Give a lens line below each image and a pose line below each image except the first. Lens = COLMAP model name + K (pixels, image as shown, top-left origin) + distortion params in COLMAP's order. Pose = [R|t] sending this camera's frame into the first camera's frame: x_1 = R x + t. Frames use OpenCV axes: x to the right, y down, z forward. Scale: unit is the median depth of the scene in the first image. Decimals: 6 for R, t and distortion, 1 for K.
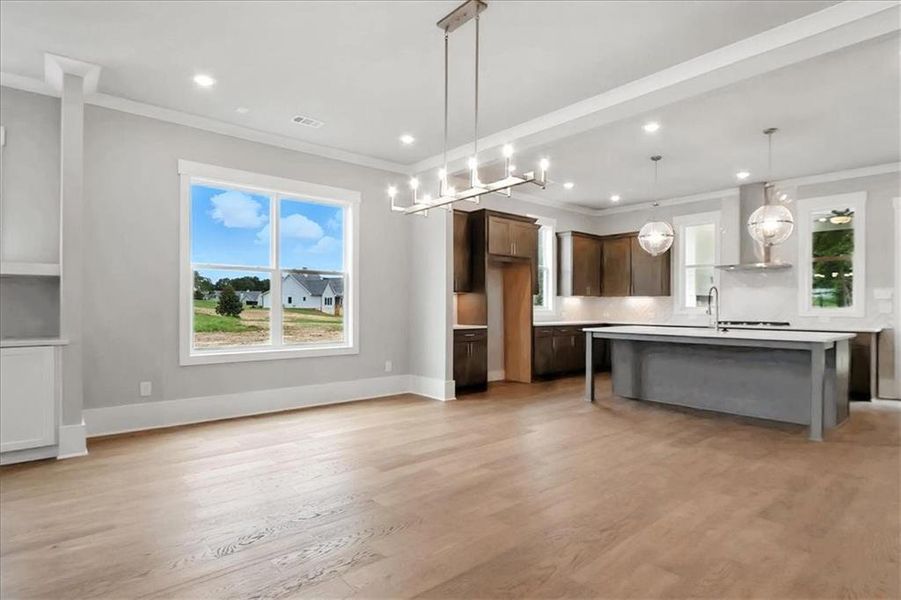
lens RADIAL K [[477.4, 0, 462.5], [0, 477.4, 309.9], [0, 0, 1]] dist [-0.014758, 0.000544]
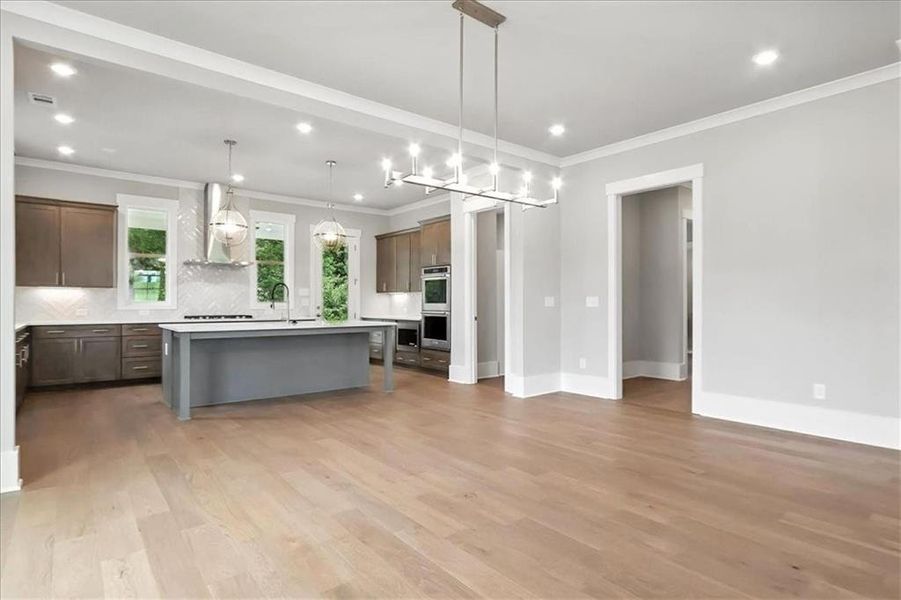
lens RADIAL K [[476.1, 0, 457.8], [0, 476.1, 301.3], [0, 0, 1]] dist [-0.004383, -0.000442]
pose [[0.033757, 0.000399, 0.999430, -0.464298], [0.004305, 0.999991, -0.000544, -0.003835], [-0.999421, 0.004321, 0.033755, 0.473837]]
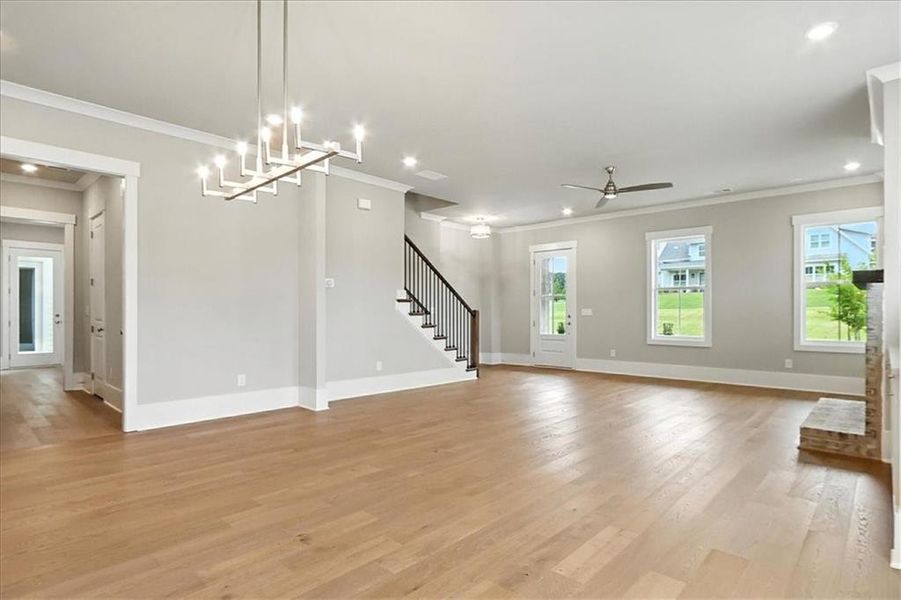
lens RADIAL K [[477.4, 0, 462.5], [0, 477.4, 309.9], [0, 0, 1]] dist [-0.014758, 0.000544]
pose [[-0.994784, -0.003722, -0.101938, -0.113513], [-0.003793, 0.999993, 0.000499, -0.004685], [0.101935, 0.000883, -0.994791, 0.860783]]
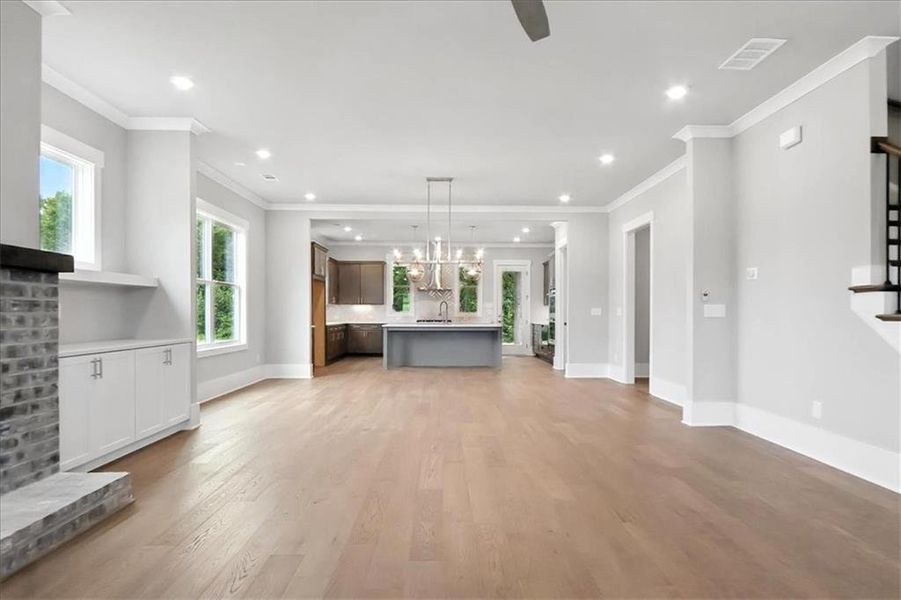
lens RADIAL K [[477.4, 0, 462.5], [0, 477.4, 309.9], [0, 0, 1]] dist [-0.014758, 0.000544]
pose [[0.633098, 0.002738, 0.774066, -0.753560], [0.004737, 0.999961, -0.007411, -0.000076], [-0.774057, 0.008359, 0.633061, -0.216621]]
